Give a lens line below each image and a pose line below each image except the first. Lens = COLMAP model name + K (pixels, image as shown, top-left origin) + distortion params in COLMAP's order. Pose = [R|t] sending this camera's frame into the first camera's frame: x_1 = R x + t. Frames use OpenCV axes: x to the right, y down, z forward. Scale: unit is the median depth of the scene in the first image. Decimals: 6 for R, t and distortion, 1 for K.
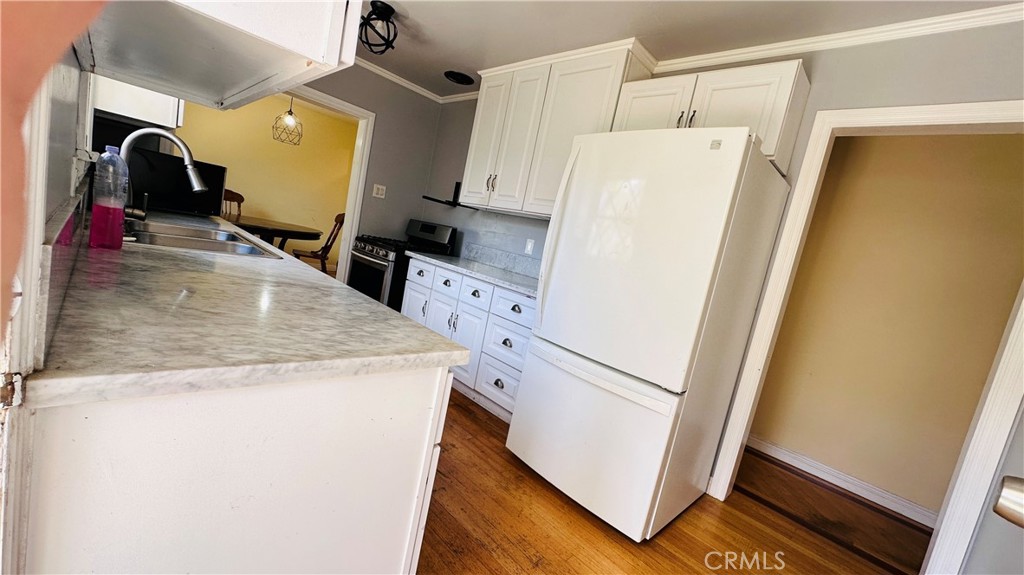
lens RADIAL K [[410.2, 0, 511.9], [0, 410.2, 287.4], [0, 0, 1]] dist [-0.003421, 0.000437]
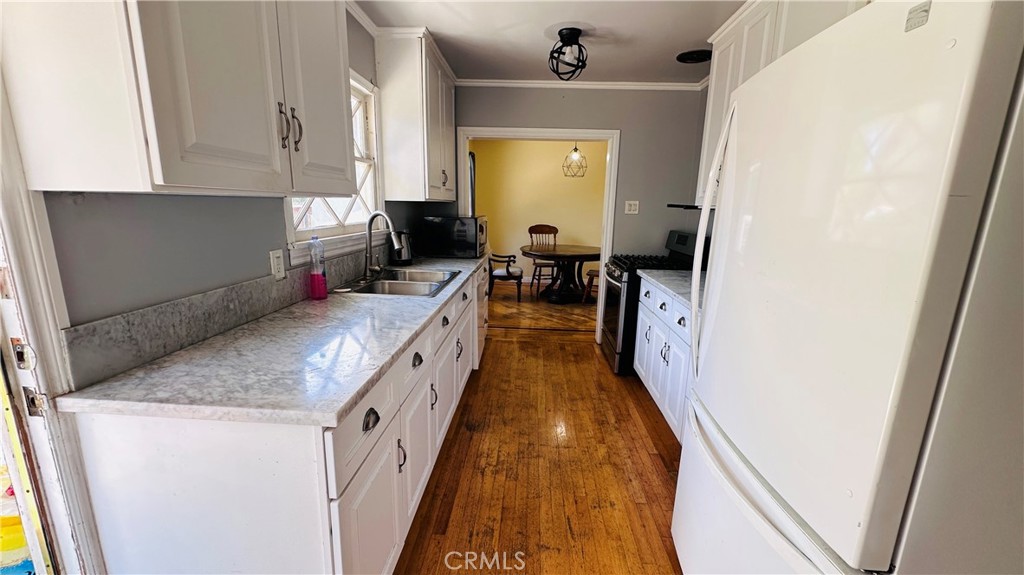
lens RADIAL K [[410.2, 0, 512.0], [0, 410.2, 287.4], [0, 0, 1]] dist [-0.003421, 0.000437]
pose [[0.655366, -0.035423, -0.754480, 0.996023], [0.020139, 0.999364, -0.029427, -0.114410], [0.755043, 0.004091, 0.655663, 0.750994]]
